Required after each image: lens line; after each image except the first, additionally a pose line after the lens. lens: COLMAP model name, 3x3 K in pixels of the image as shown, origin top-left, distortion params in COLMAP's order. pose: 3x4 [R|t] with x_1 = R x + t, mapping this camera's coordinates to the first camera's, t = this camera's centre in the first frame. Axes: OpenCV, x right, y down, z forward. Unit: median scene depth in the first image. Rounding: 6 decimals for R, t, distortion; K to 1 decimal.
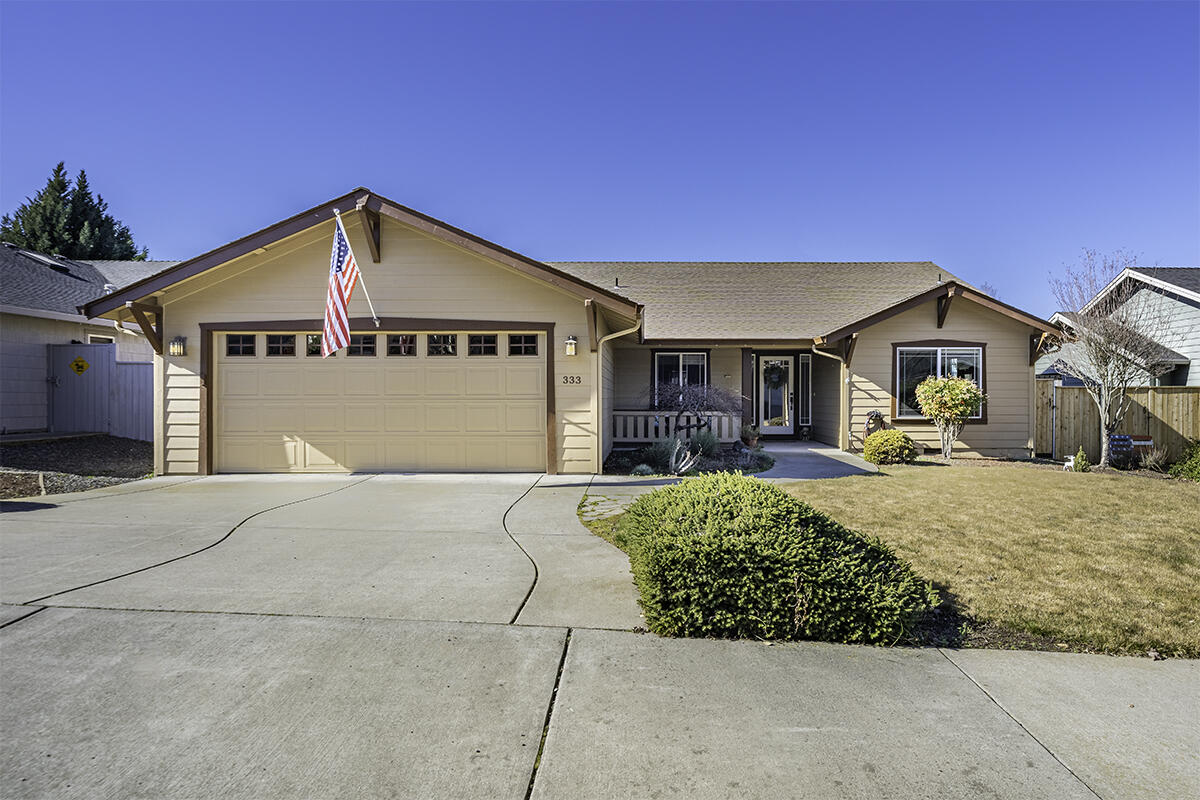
lens RADIAL K [[717.3, 0, 652.1], [0, 717.3, 402.3], [0, 0, 1]] dist [-0.000673, 0.000119]
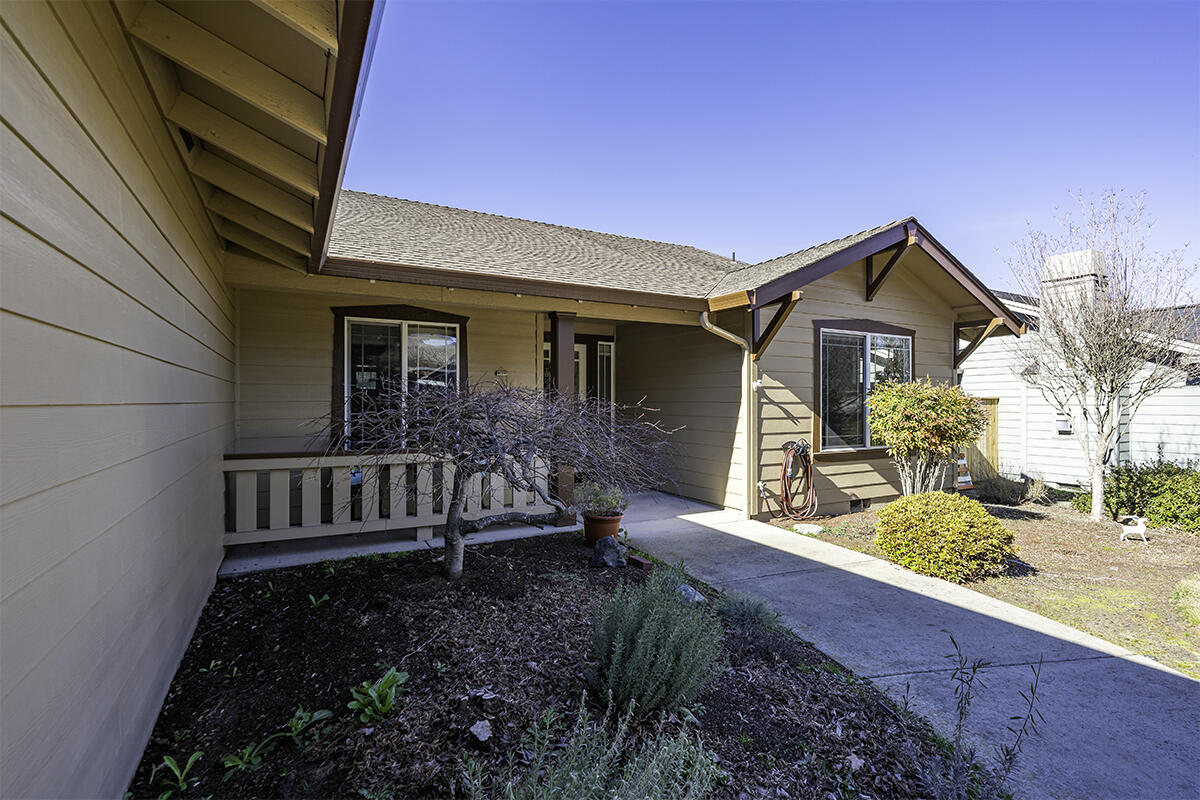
lens RADIAL K [[558.2, 0, 604.9], [0, 558.2, 406.5], [0, 0, 1]] dist [0.001129, -0.000178]
pose [[0.878560, -0.002639, 0.477626, -0.022149], [0.000616, 0.999990, 0.004392, -0.016932], [-0.477632, -0.003565, 0.878553, 0.717226]]
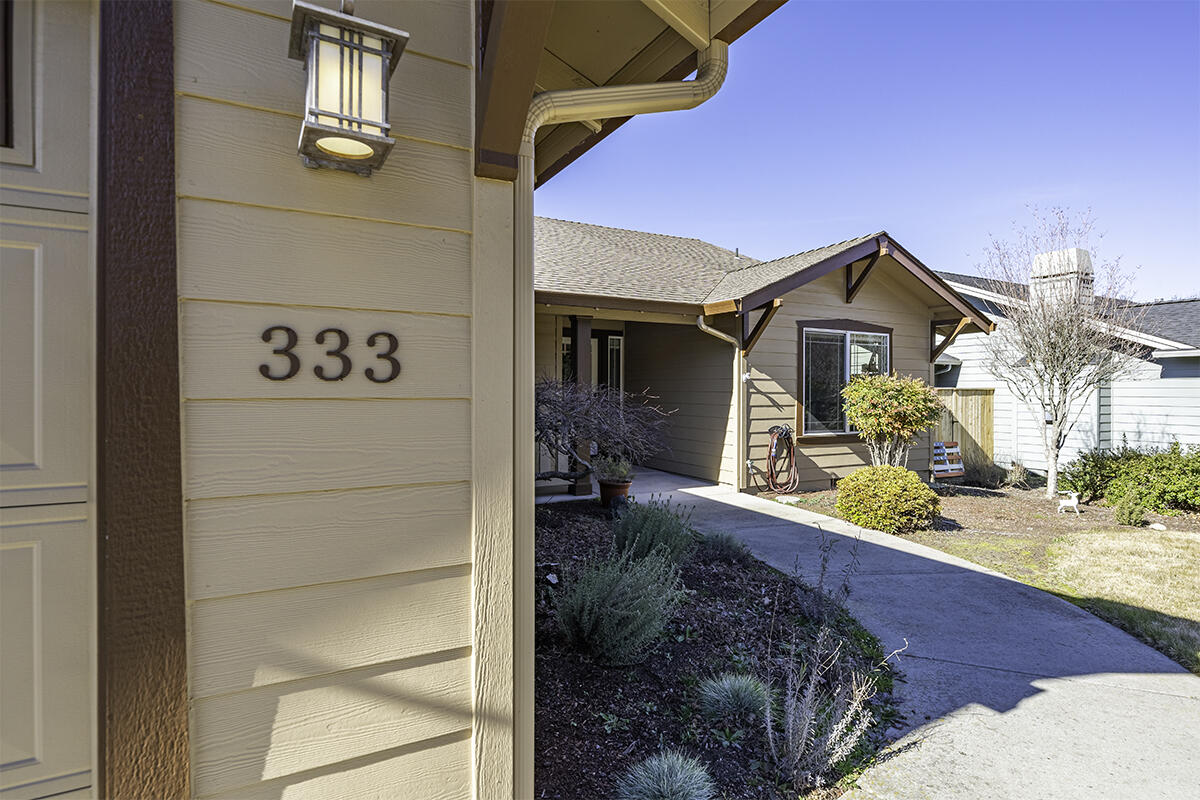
lens RADIAL K [[610.9, 0, 600.3], [0, 610.9, 394.0], [0, 0, 1]] dist [-0.002896, 0.000138]
pose [[0.885497, 0.002785, 0.464637, -0.084608], [-0.004355, 0.999988, 0.002306, -0.017188], [-0.464624, -0.004066, 0.885498, 0.614456]]
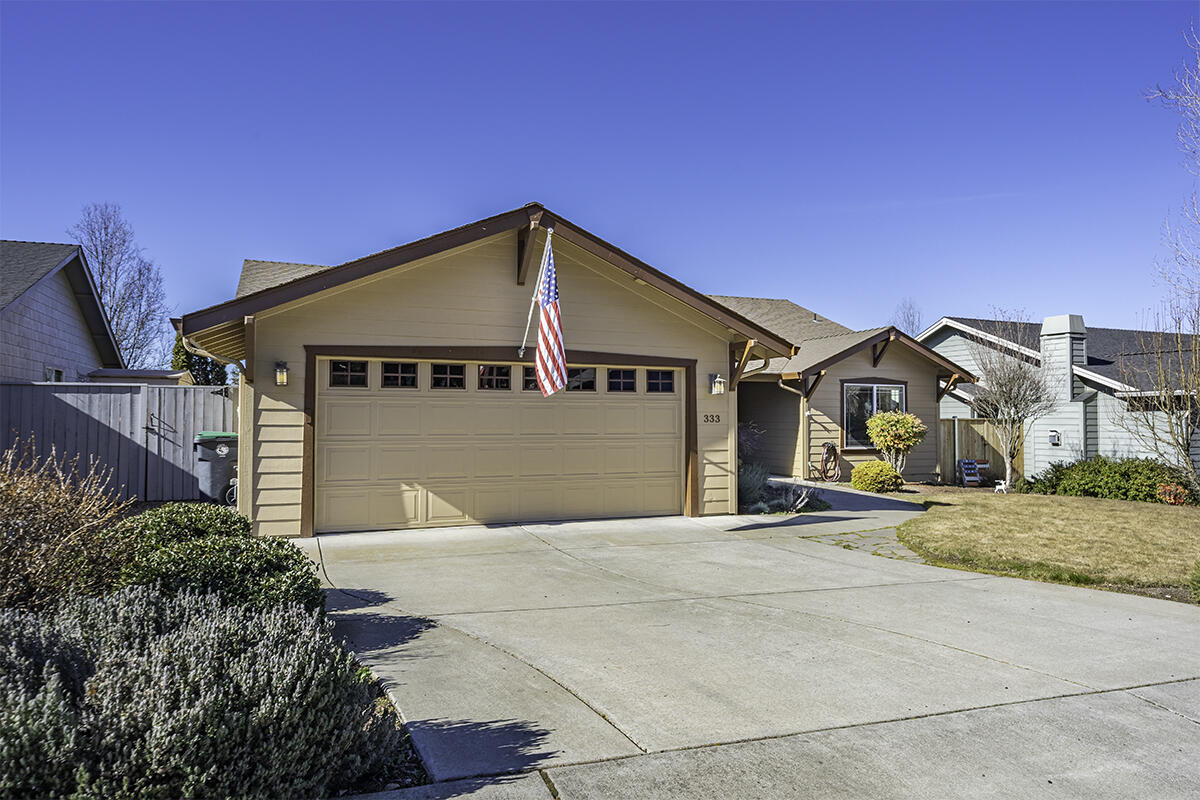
lens RADIAL K [[762.3, 0, 604.4], [0, 762.3, 398.8], [0, 0, 1]] dist [0.000230, -0.000359]
pose [[0.927144, 0.014013, 0.374443, -0.446063], [-0.003322, 0.999569, -0.029182, -0.019151], [-0.374691, 0.025812, 0.926791, 0.065530]]
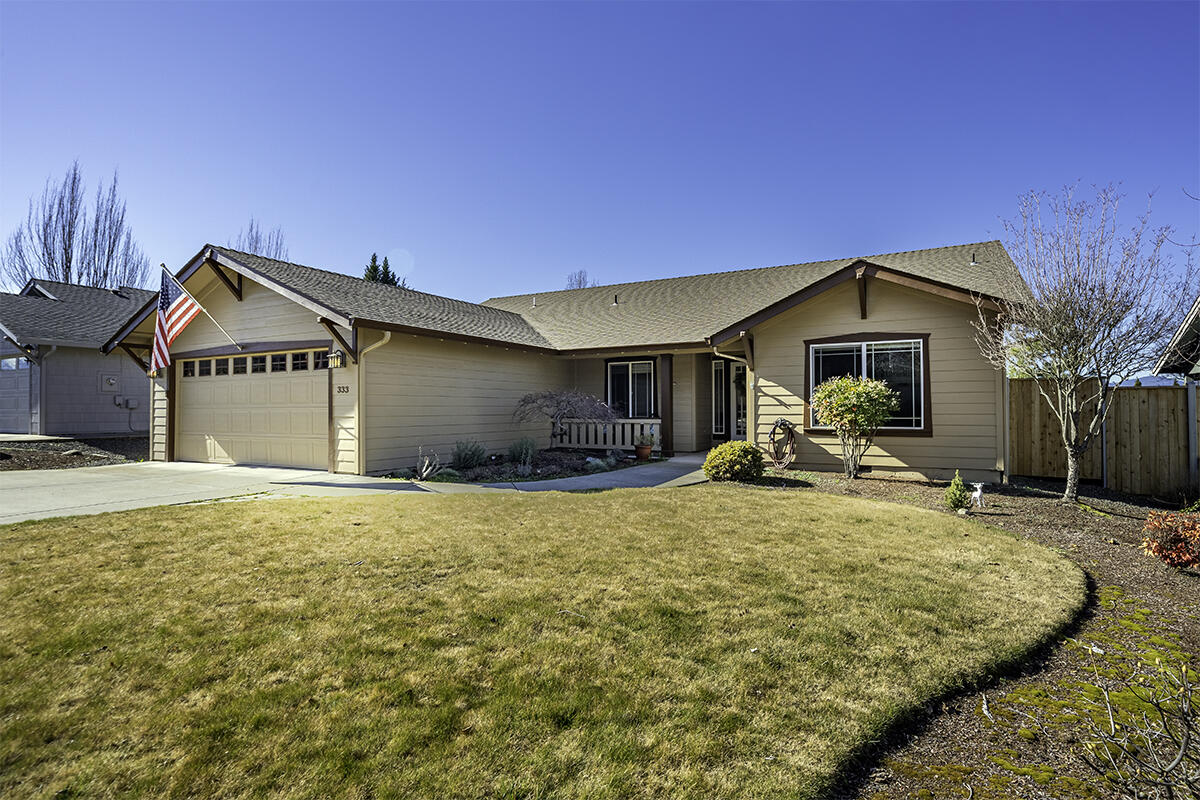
lens RADIAL K [[610.9, 0, 600.3], [0, 610.9, 394.0], [0, 0, 1]] dist [-0.002896, 0.000138]
pose [[0.873912, -0.015301, -0.485844, 0.492999], [0.000775, 0.999547, -0.030084, 0.003449], [0.486084, 0.025914, 0.873528, 0.253501]]
